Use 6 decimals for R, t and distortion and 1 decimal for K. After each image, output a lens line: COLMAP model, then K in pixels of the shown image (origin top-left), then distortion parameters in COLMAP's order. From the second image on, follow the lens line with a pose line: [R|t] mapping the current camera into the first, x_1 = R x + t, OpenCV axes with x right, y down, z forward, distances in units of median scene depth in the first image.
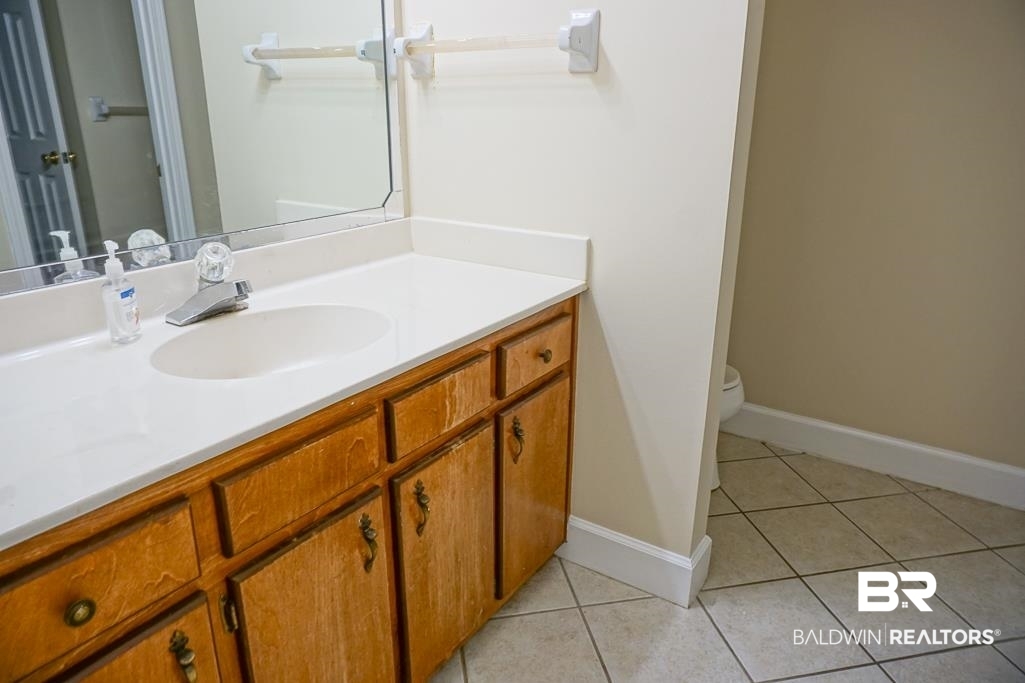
lens RADIAL K [[716.4, 0, 512.5], [0, 716.4, 341.5], [0, 0, 1]] dist [-0.000755, 0.000254]
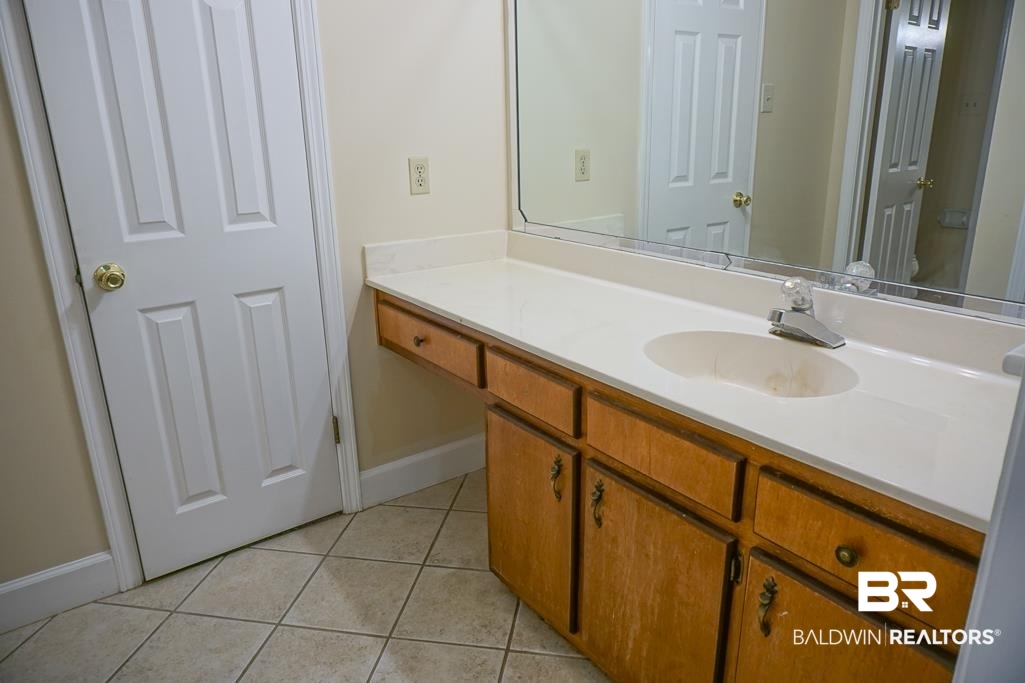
lens RADIAL K [[716.4, 0, 512.5], [0, 716.4, 341.5], [0, 0, 1]] dist [-0.000755, 0.000254]
pose [[-0.358043, 0.296879, -0.885250, 0.835394], [-0.278378, 0.871045, 0.404706, -0.406277], [0.891241, 0.391336, -0.229227, 1.031812]]
